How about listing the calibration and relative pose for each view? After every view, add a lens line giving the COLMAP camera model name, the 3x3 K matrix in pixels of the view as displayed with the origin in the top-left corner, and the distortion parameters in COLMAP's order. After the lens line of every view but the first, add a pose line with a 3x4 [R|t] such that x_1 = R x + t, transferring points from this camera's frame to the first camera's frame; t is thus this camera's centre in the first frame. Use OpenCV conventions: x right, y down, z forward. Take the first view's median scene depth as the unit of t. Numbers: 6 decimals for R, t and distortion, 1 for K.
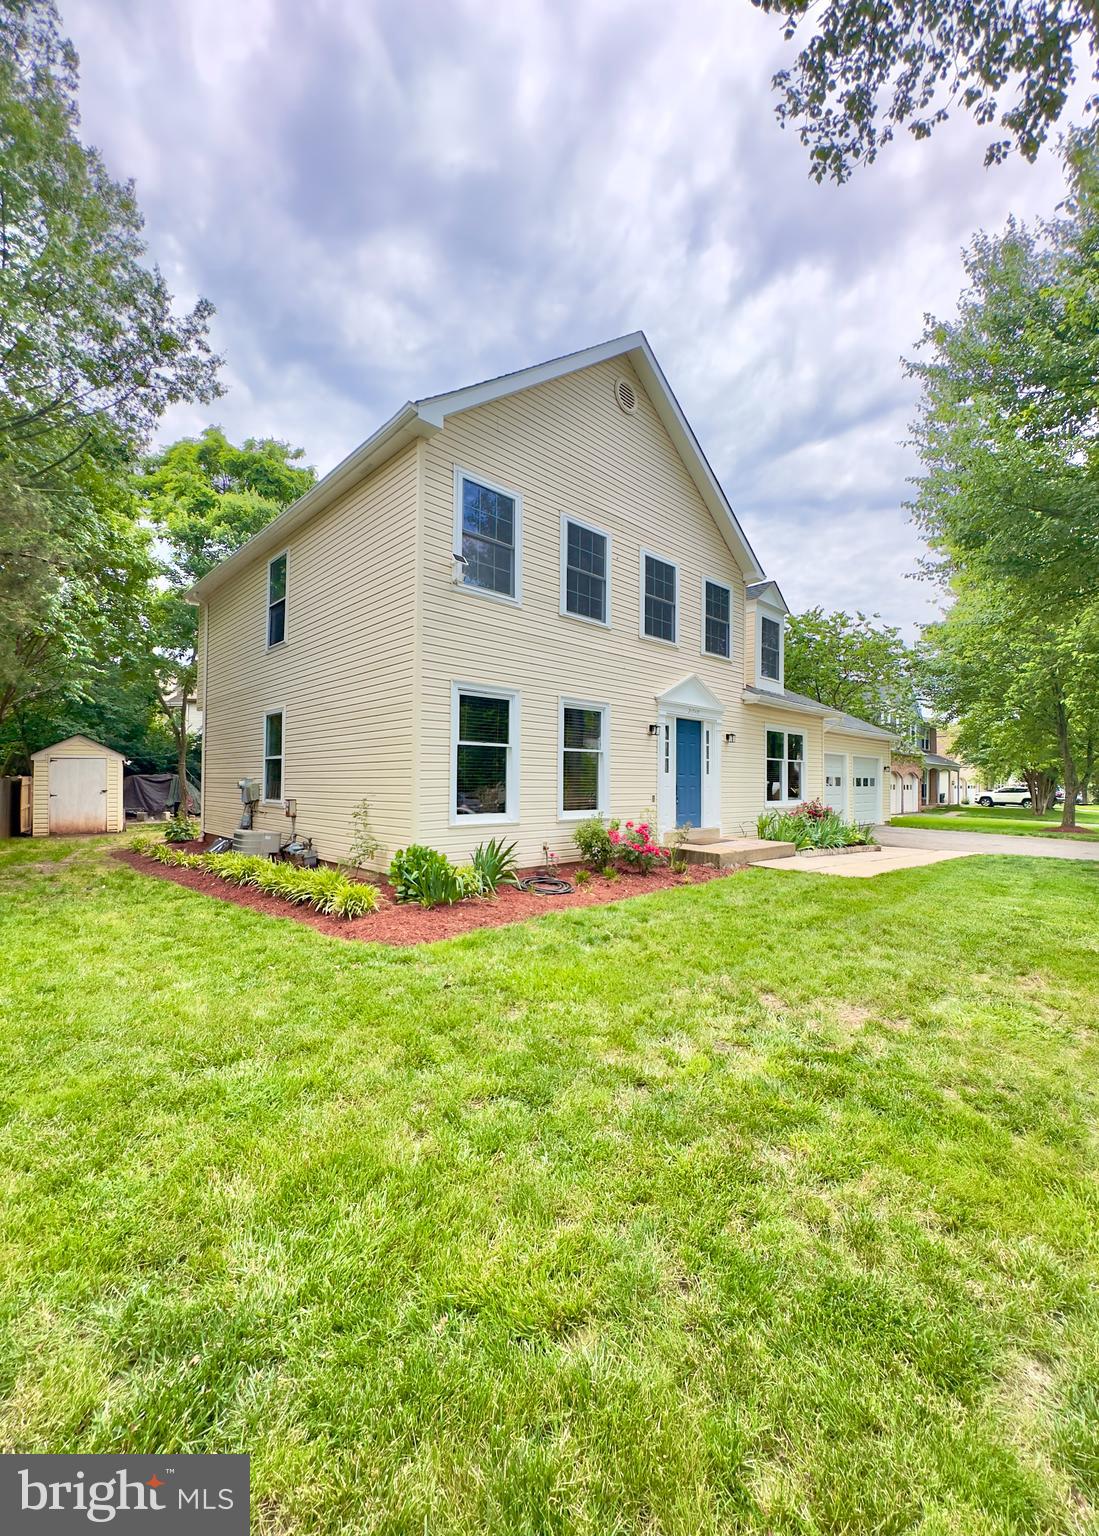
lens RADIAL K [[612.4, 0, 579.6], [0, 612.4, 781.2], [0, 0, 1]] dist [0.002908, -0.000151]
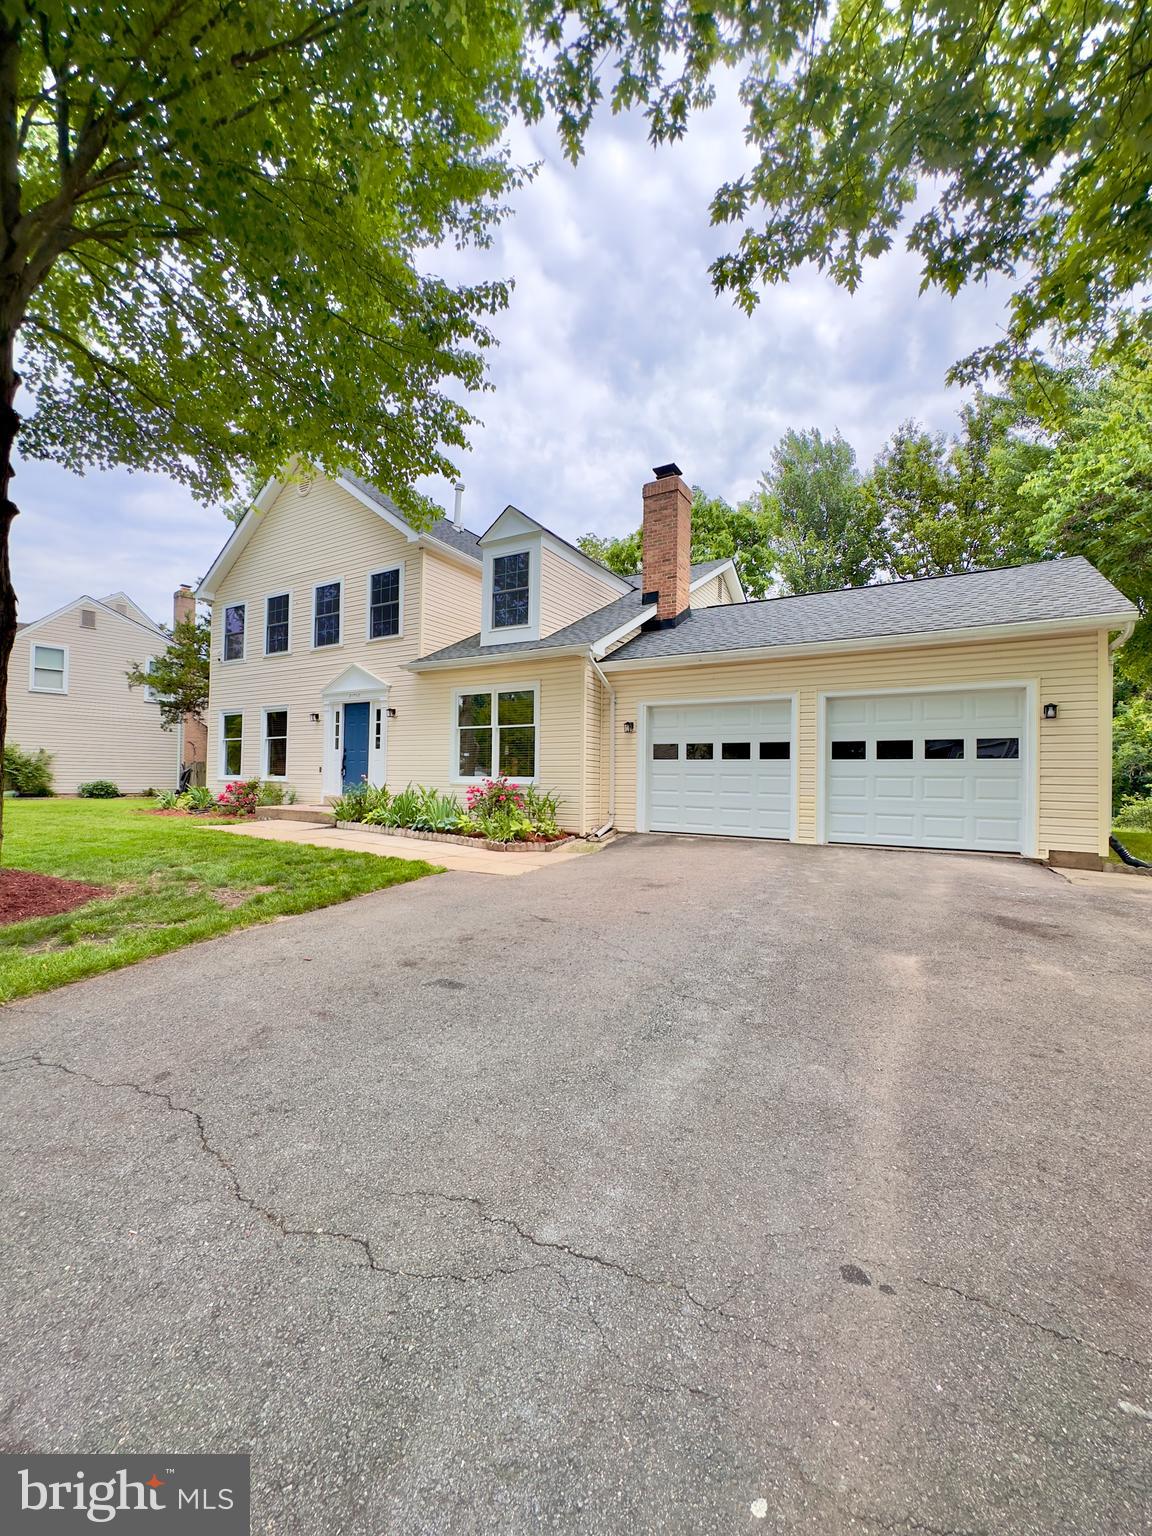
lens RADIAL K [[615.7, 0, 576.0], [0, 615.7, 768.0], [0, 0, 1]] dist [-0.002096, -0.000465]
pose [[0.243024, -0.021718, -0.969777, 1.325339], [-0.011118, 0.999621, -0.025173, 0.045256], [0.969957, 0.016900, 0.242690, 1.053447]]
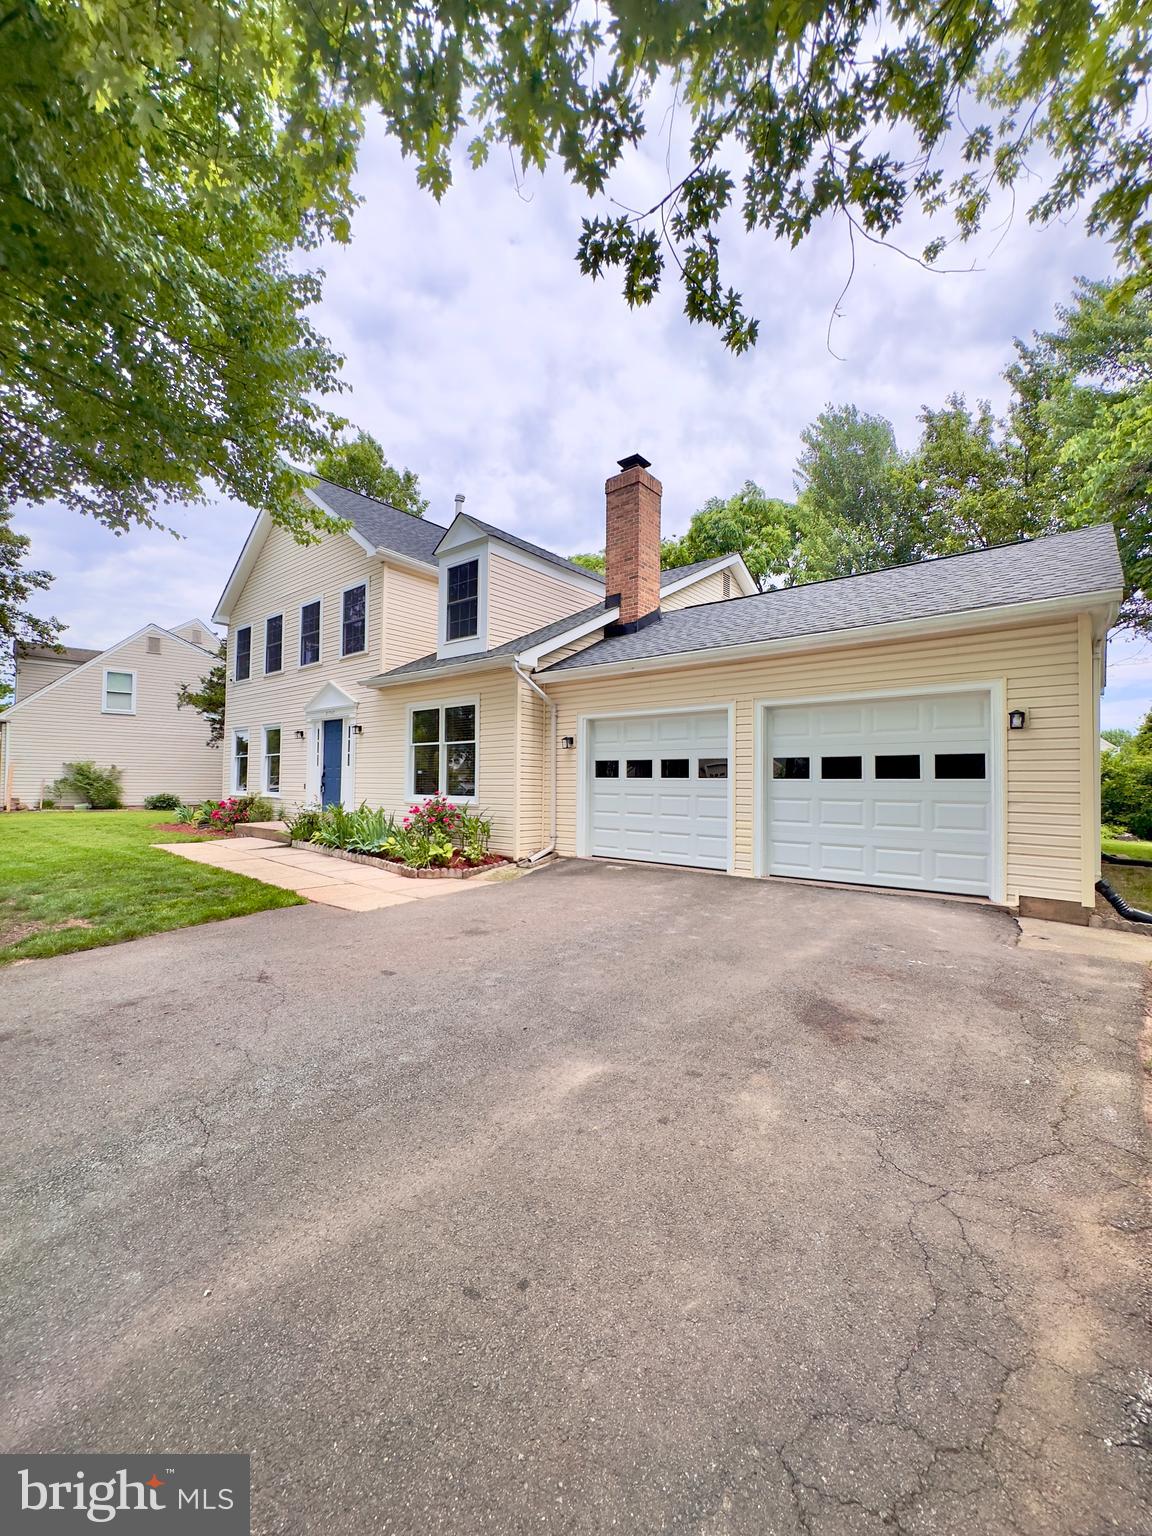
lens RADIAL K [[615.7, 0, 576.0], [0, 615.7, 768.0], [0, 0, 1]] dist [-0.002096, -0.000465]
pose [[0.088540, -0.032982, -0.995526, 1.297291], [-0.008923, 0.999385, -0.033903, 0.024985], [0.996033, 0.011885, 0.088191, 1.275369]]
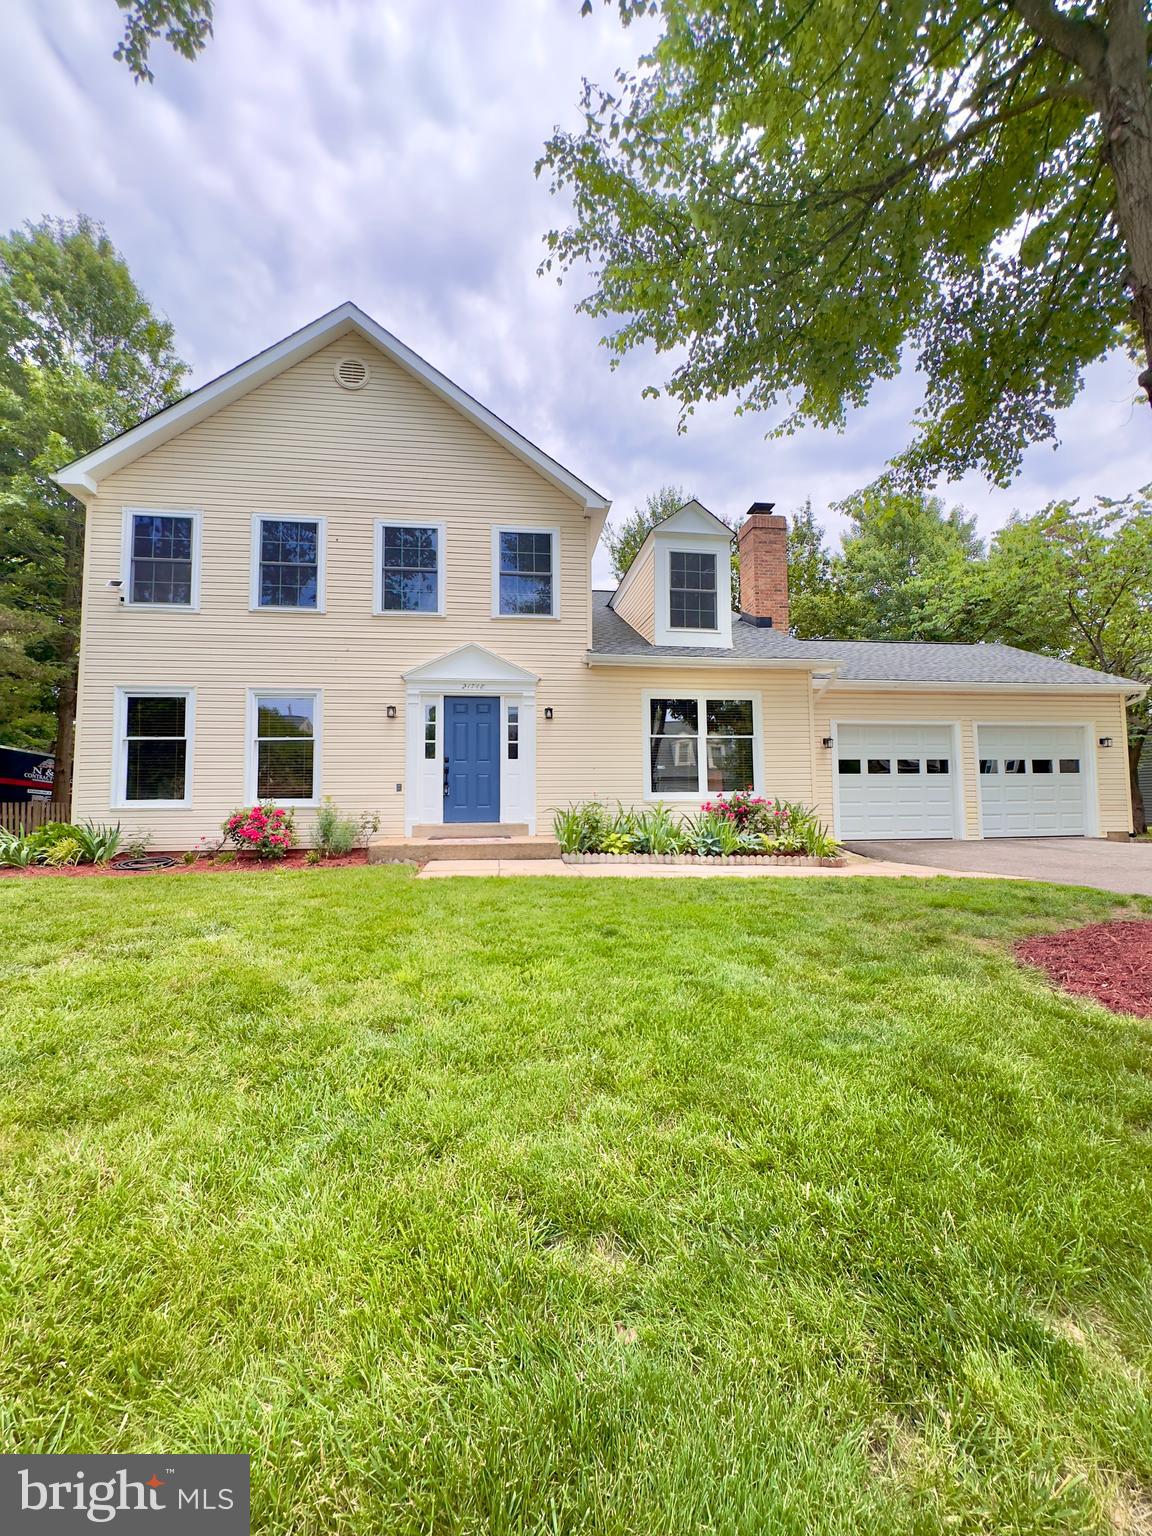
lens RADIAL K [[615.7, 0, 576.0], [0, 615.7, 768.0], [0, 0, 1]] dist [-0.002096, -0.000465]
pose [[0.790608, -0.056325, -0.609727, 0.764926], [0.018576, 0.997508, -0.068060, 0.057973], [0.612041, 0.042483, 0.789684, 0.386107]]
